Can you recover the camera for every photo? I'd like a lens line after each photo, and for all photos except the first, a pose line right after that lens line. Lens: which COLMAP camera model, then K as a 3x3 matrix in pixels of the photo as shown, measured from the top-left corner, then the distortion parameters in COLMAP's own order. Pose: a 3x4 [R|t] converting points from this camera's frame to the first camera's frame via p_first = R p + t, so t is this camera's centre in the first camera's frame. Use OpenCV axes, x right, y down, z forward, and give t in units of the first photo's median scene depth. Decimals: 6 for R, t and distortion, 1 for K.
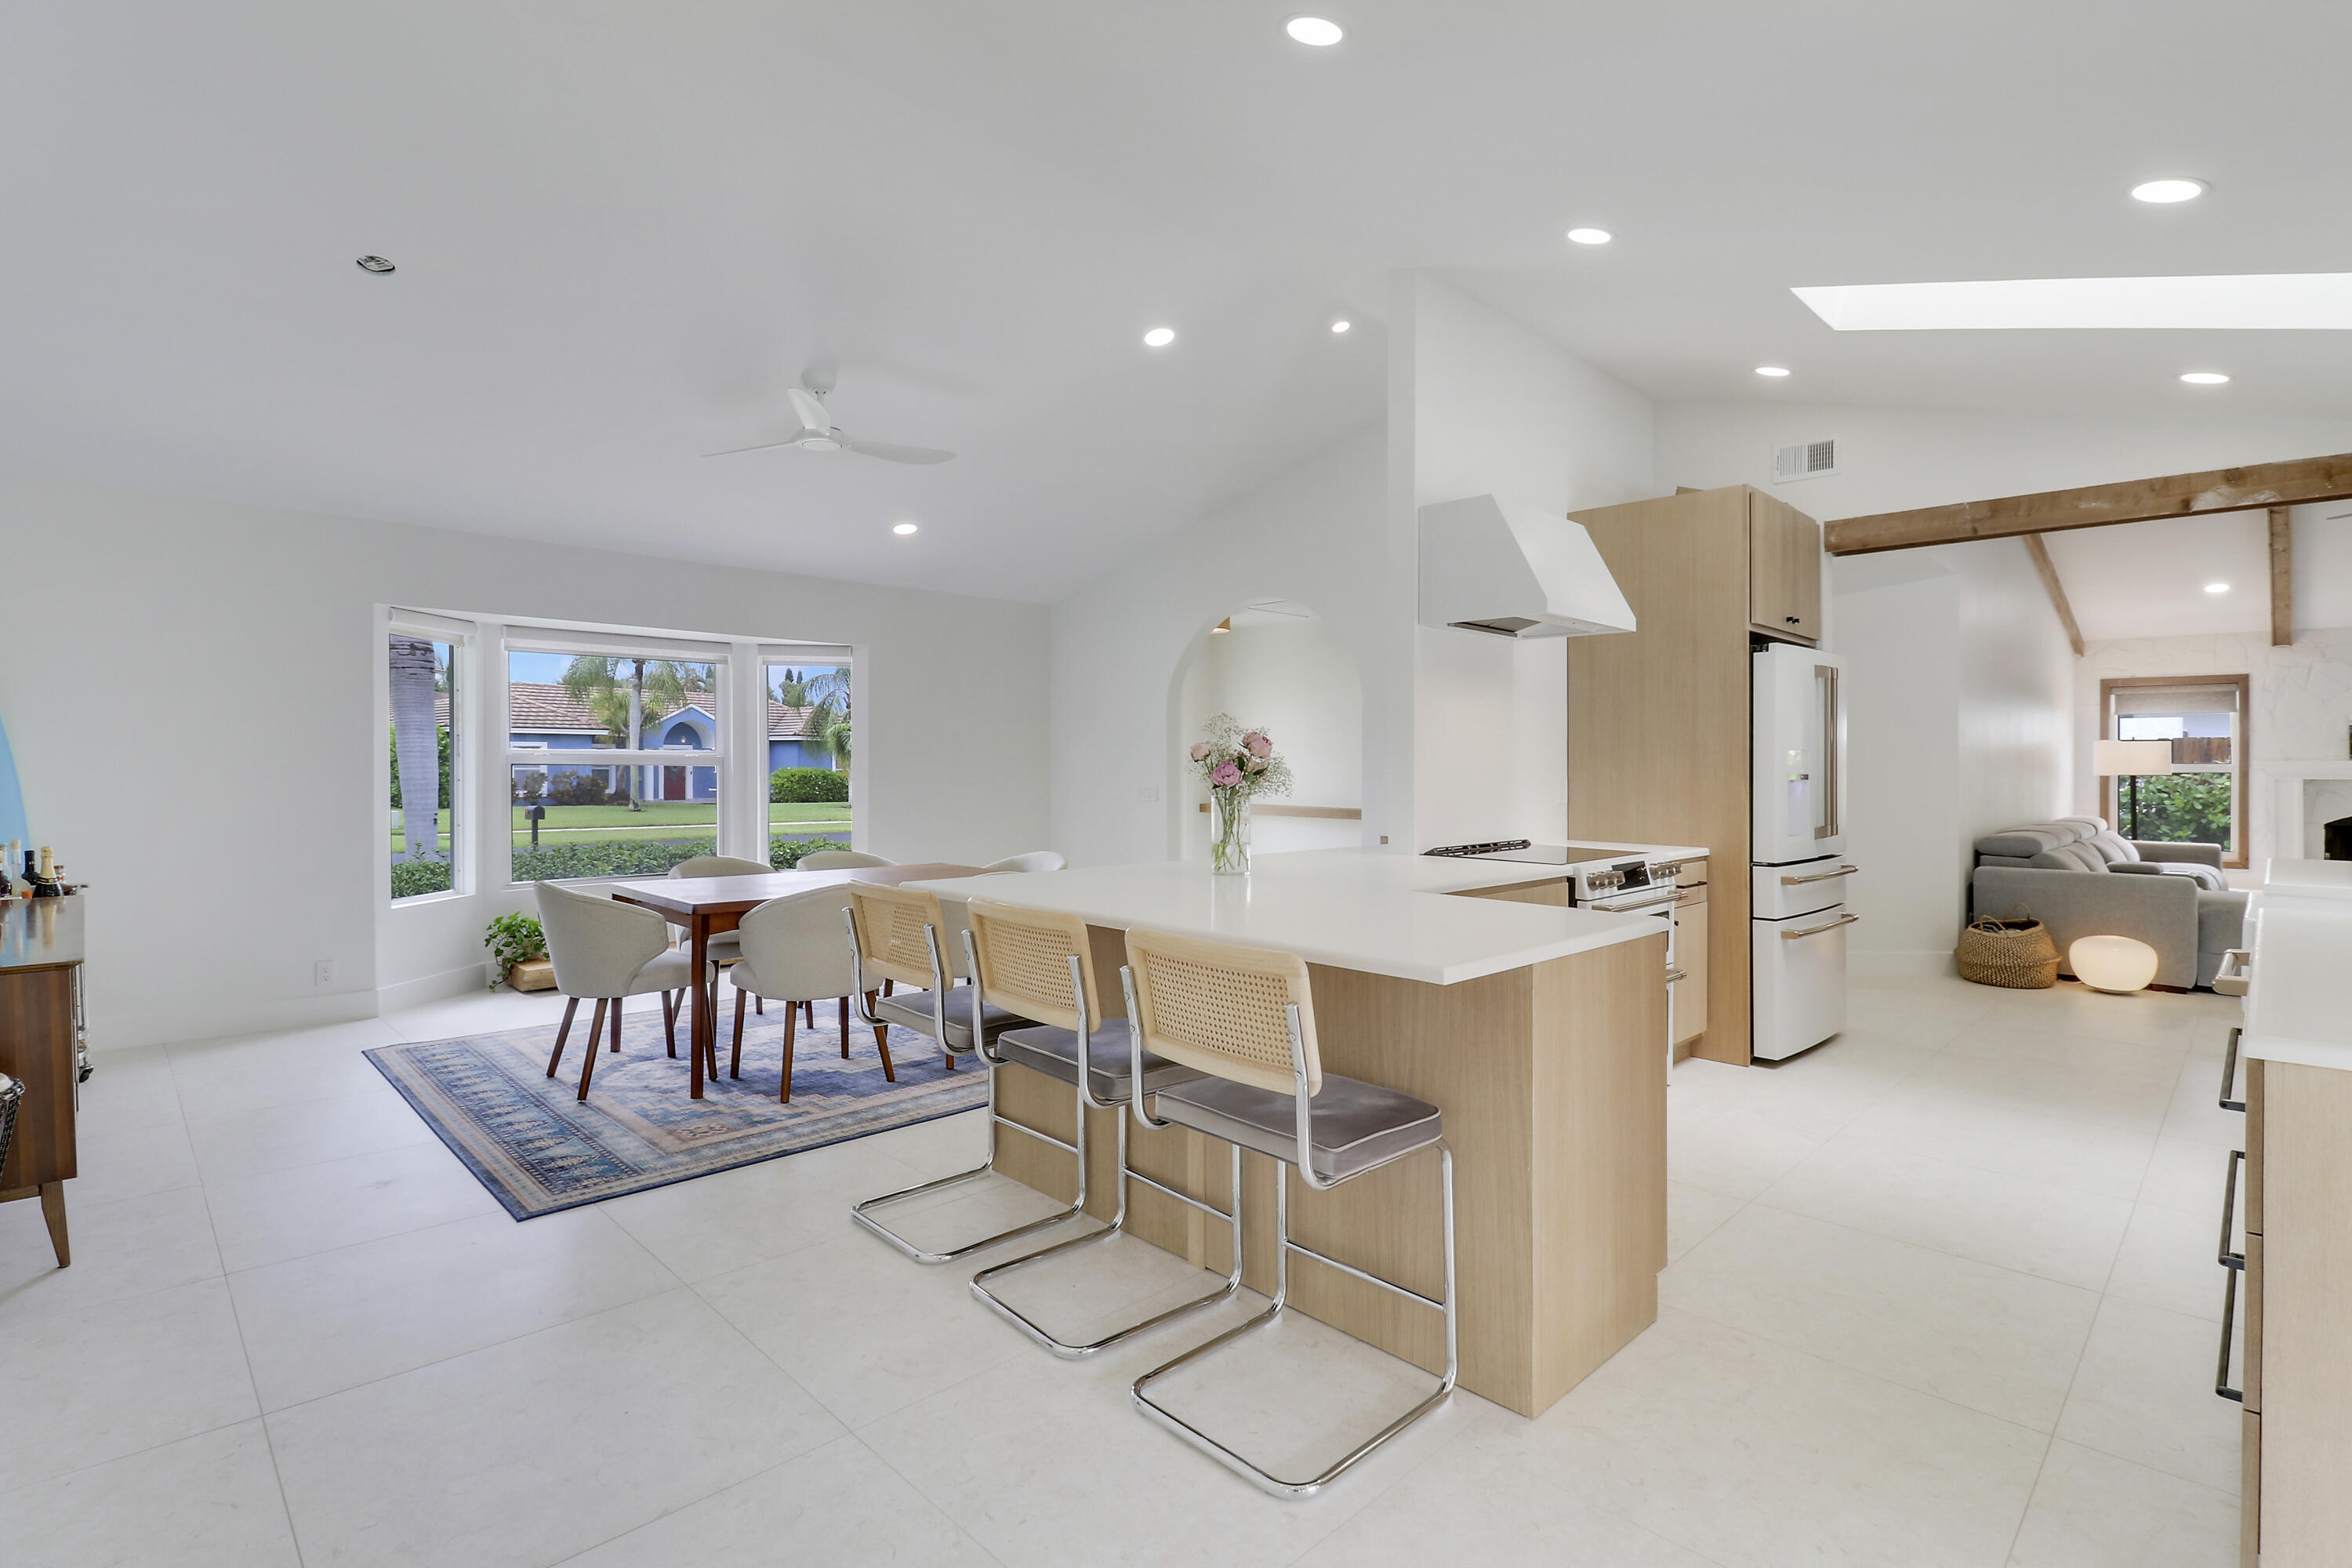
lens RADIAL K [[1102.2, 0, 1187.1], [0, 1102.2, 757.6], [0, 0, 1]] dist [0.000028, -0.015126]
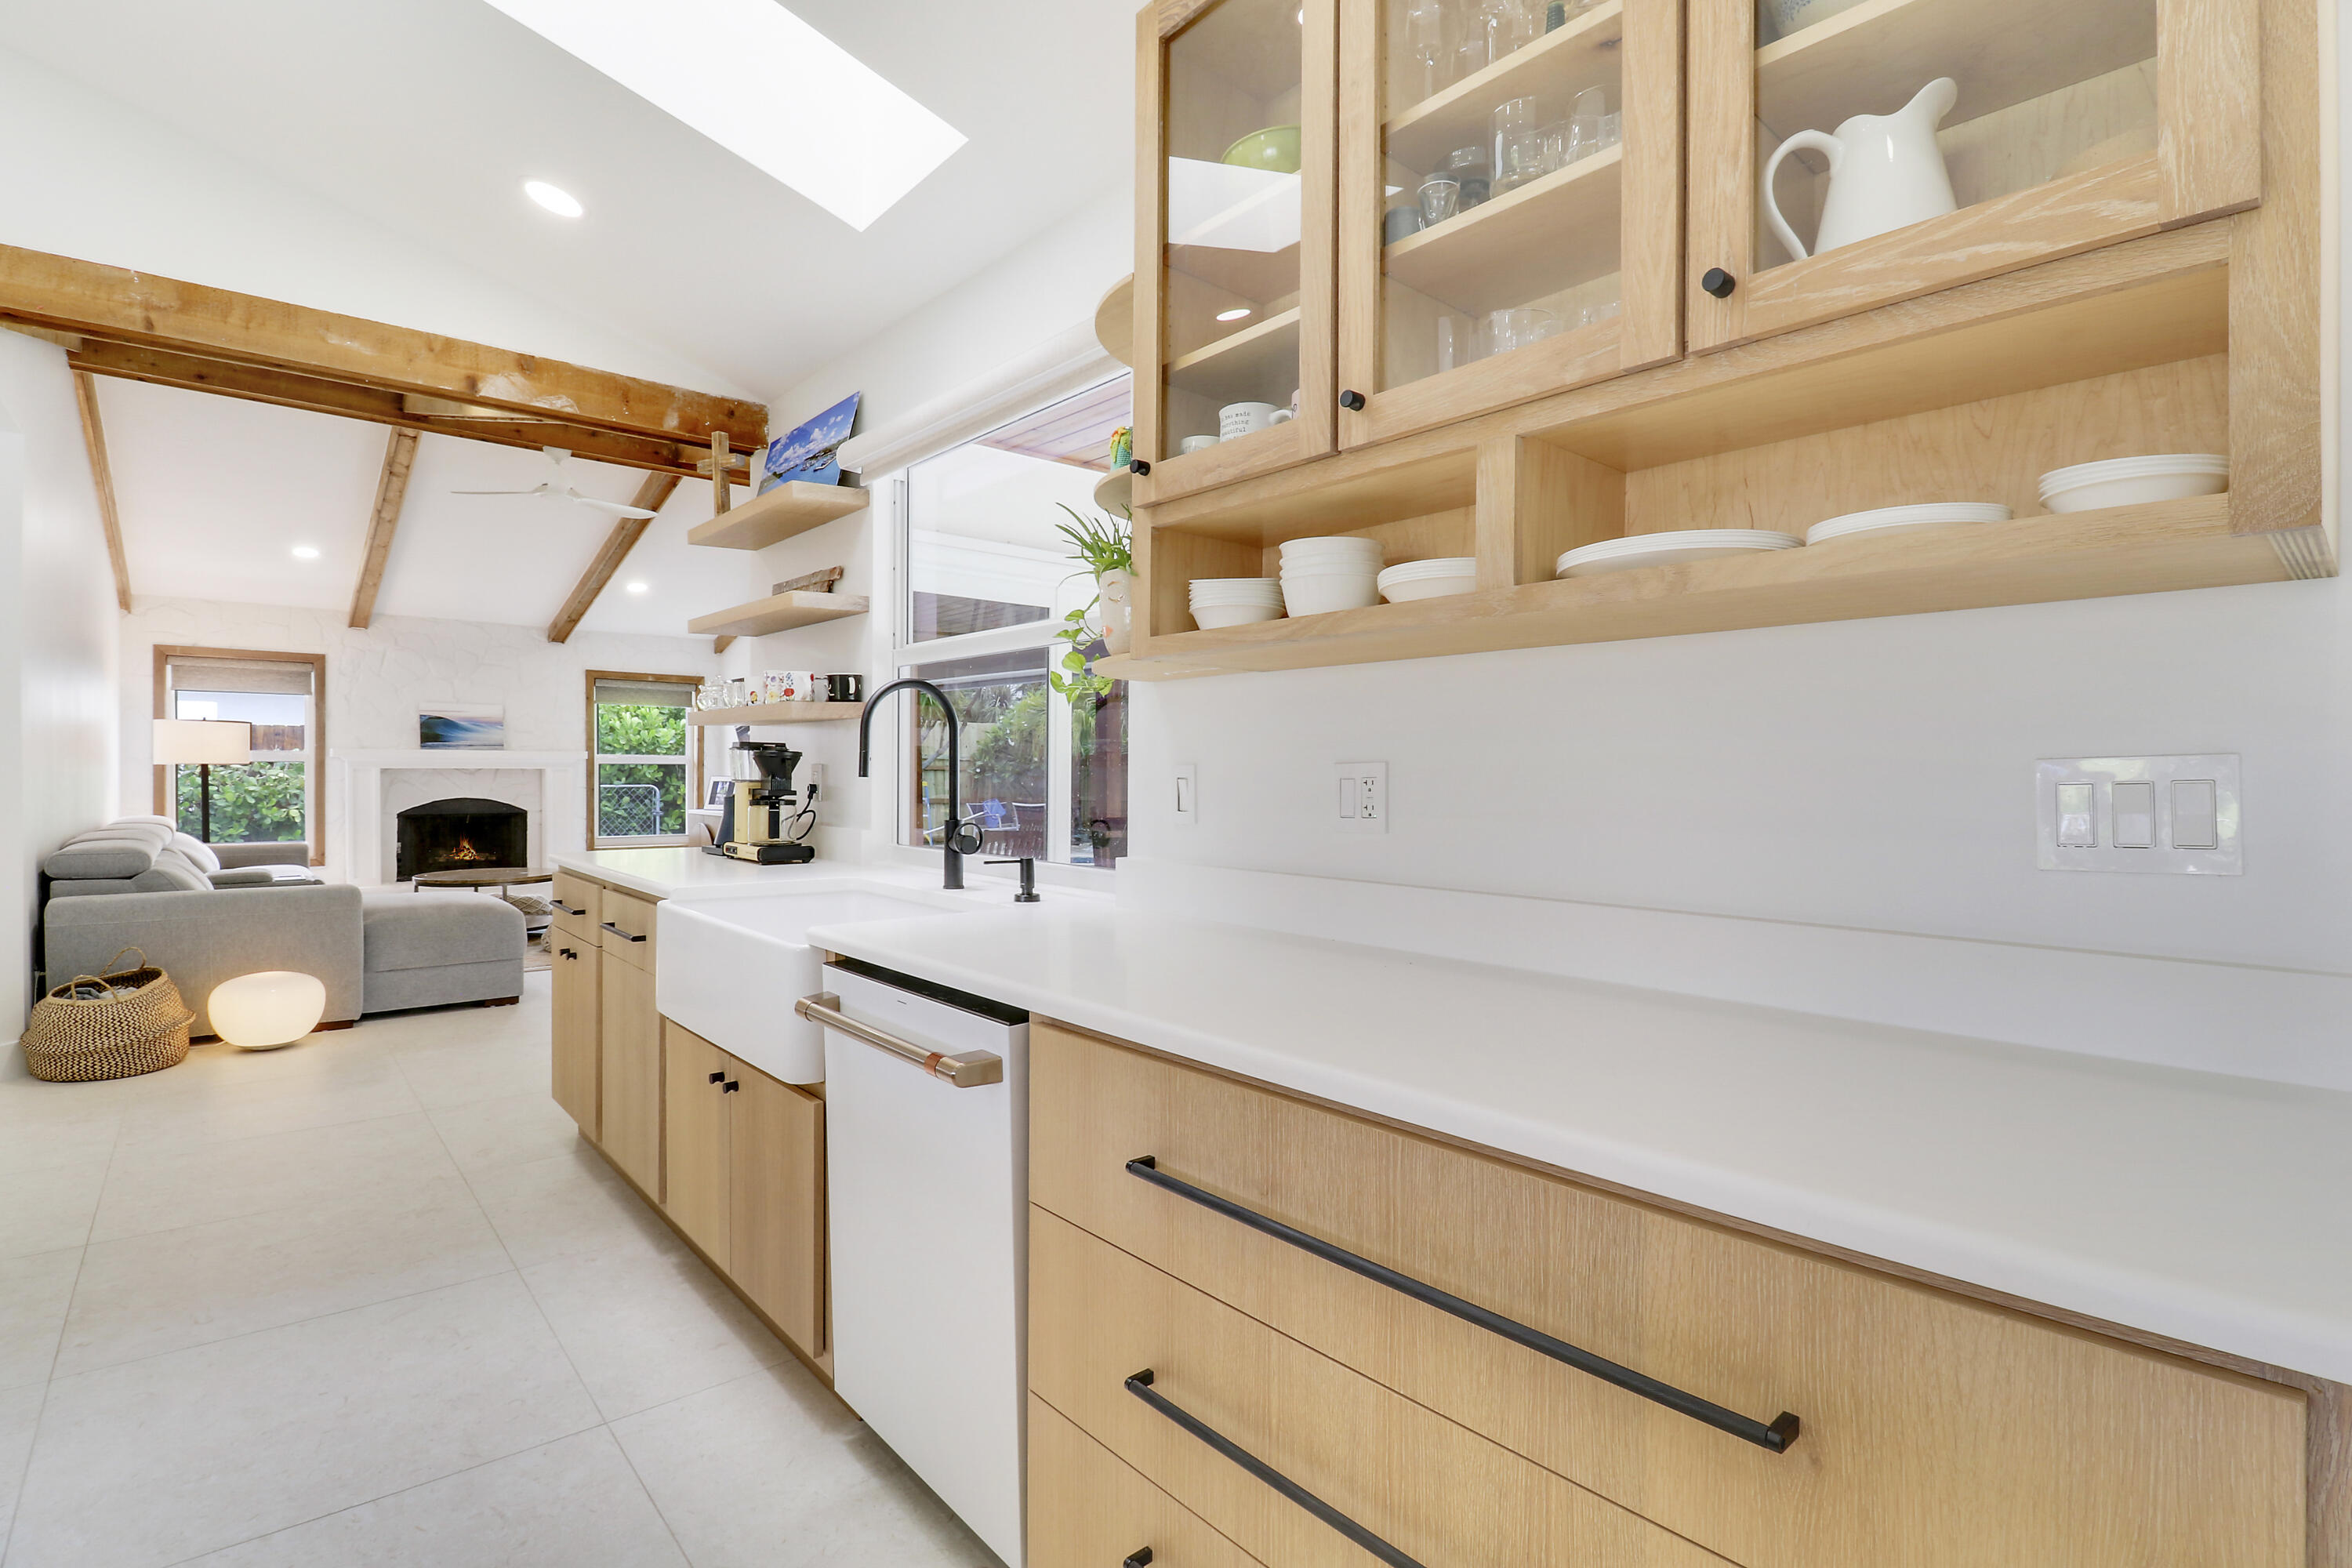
lens RADIAL K [[1101.6, 0, 1193.7], [0, 1101.6, 781.1], [0, 0, 1]] dist [0.002748, -0.015196]
pose [[0.058774, -0.012521, 0.998193, 0.127205], [-0.011353, 0.999848, 0.013210, 0.014106], [-0.998207, -0.012109, 0.058623, 0.296795]]
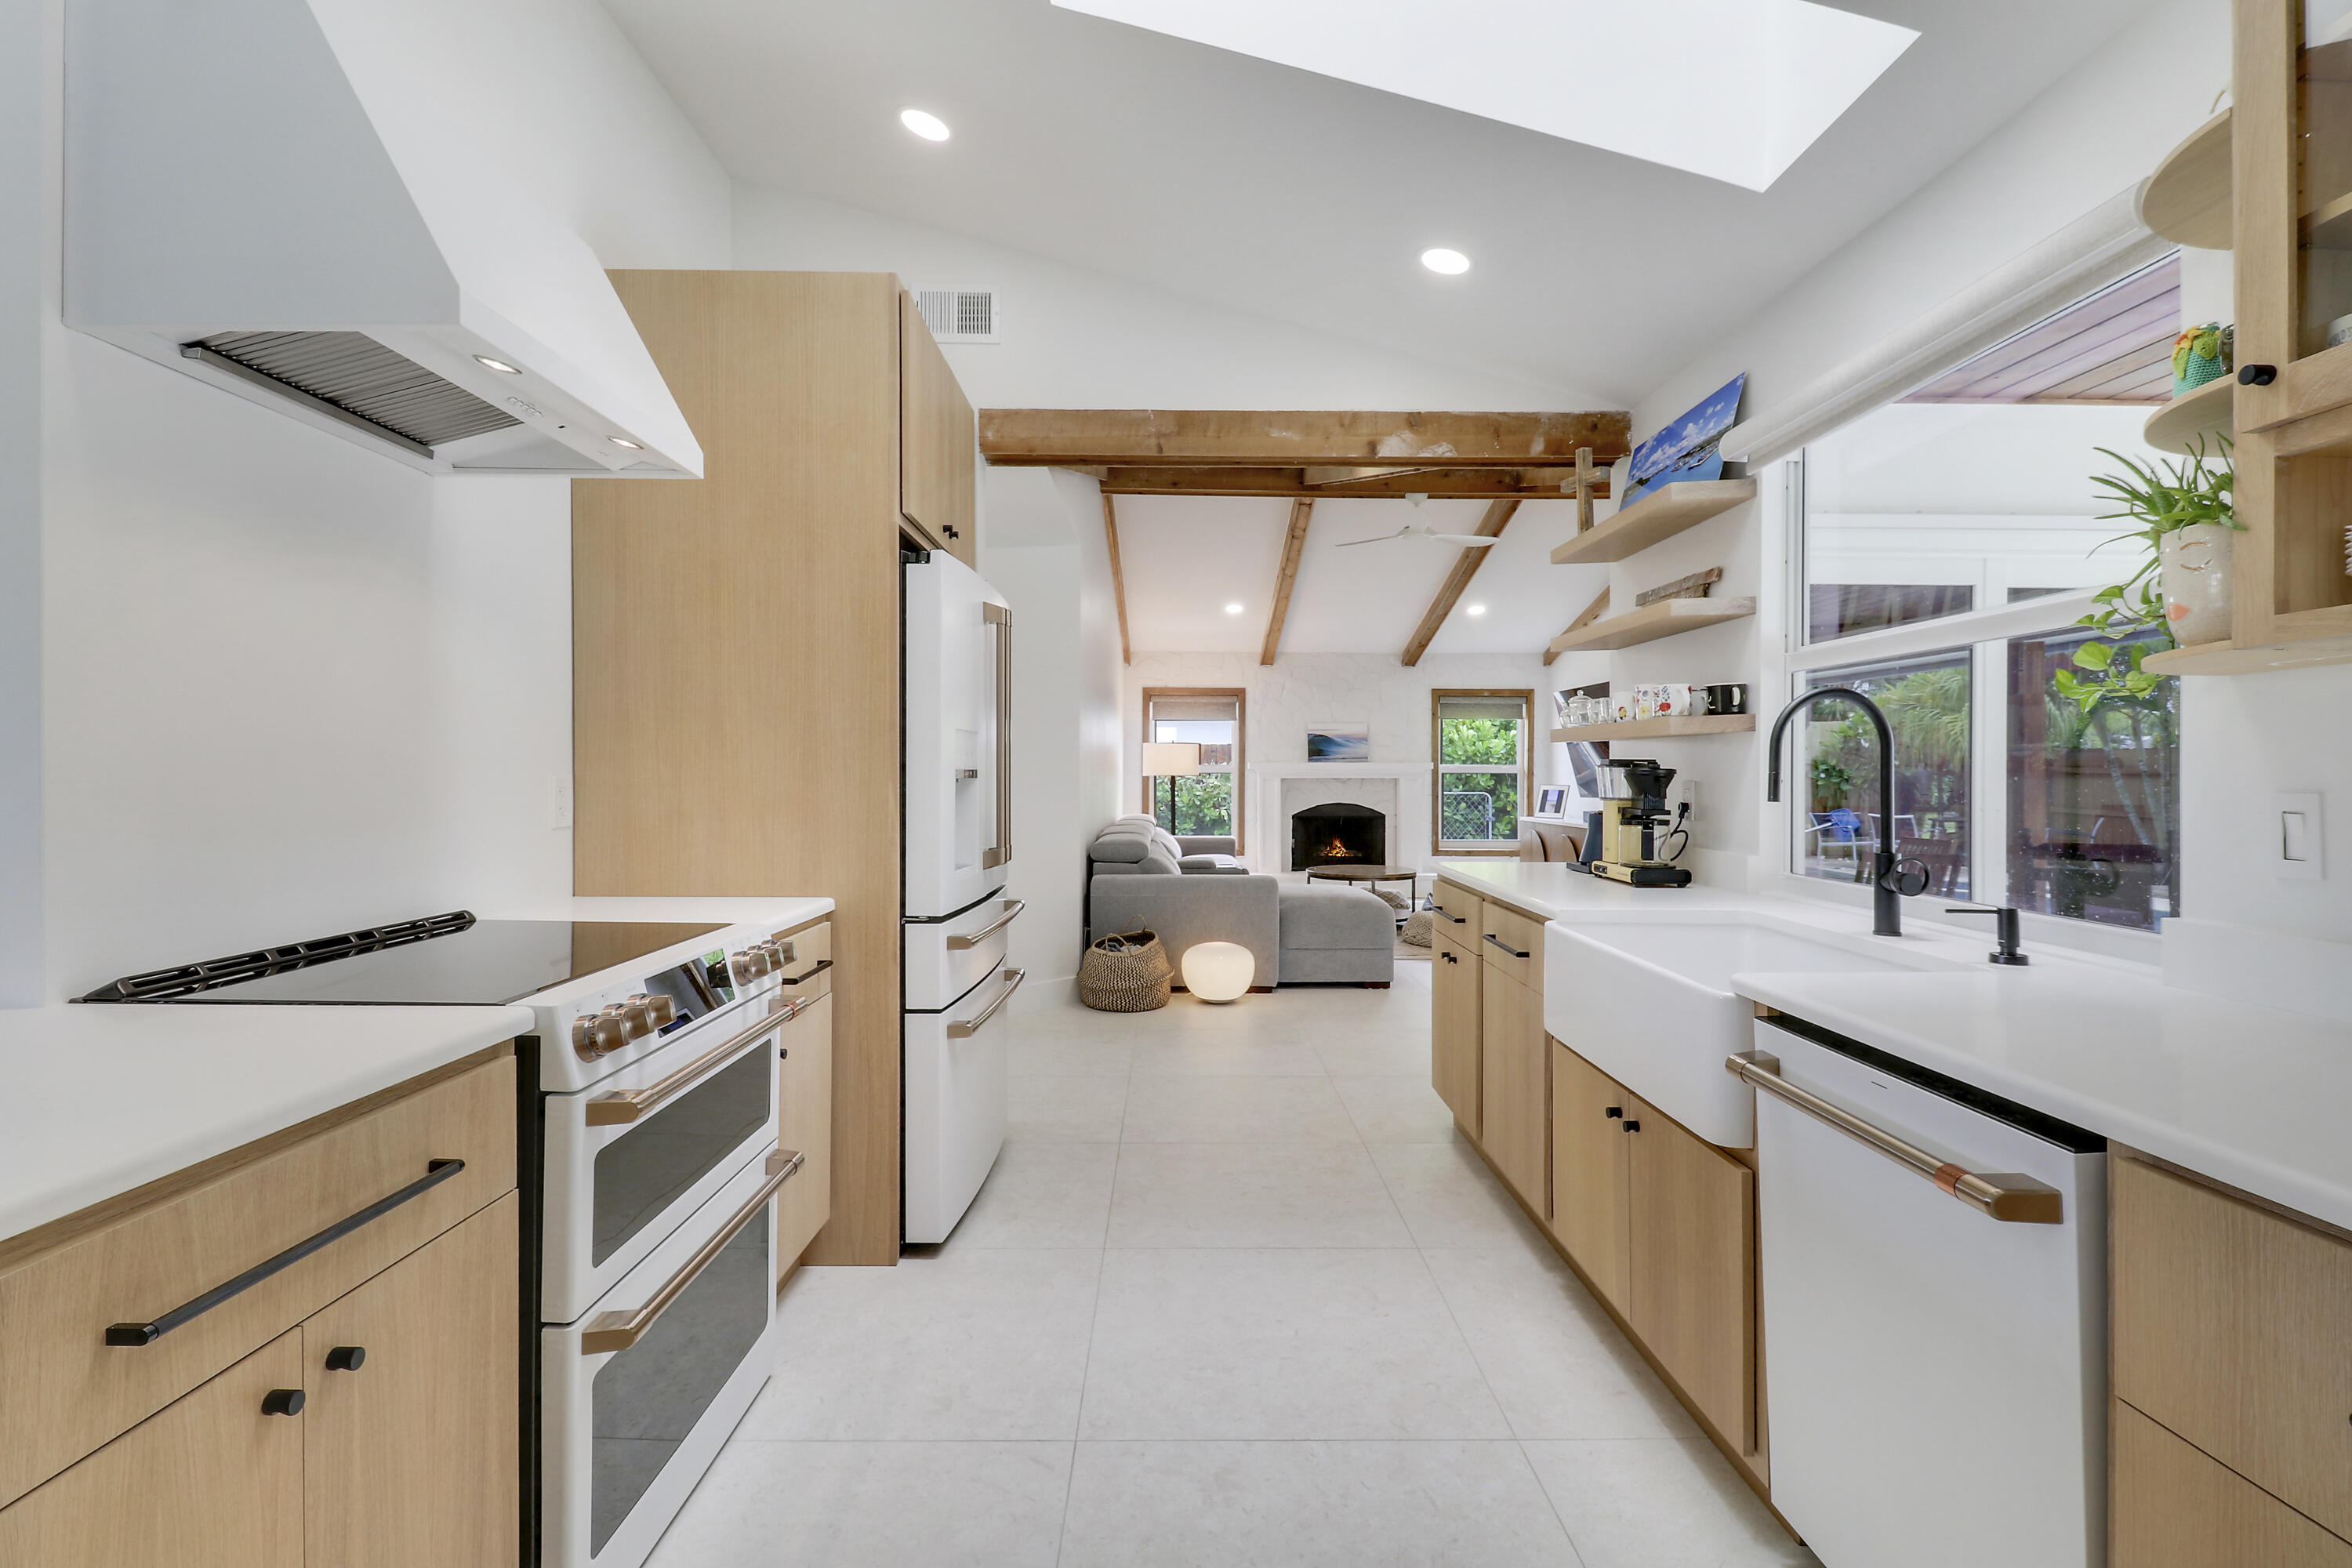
lens RADIAL K [[1092.4, 0, 1186.6], [0, 1092.4, 776.9], [0, 0, 1]] dist [0.004268, -0.011483]
pose [[0.697202, -0.005102, 0.716856, 0.134613], [-0.003331, 0.999941, 0.010357, 0.008874], [-0.716866, -0.009609, 0.697144, 0.327239]]
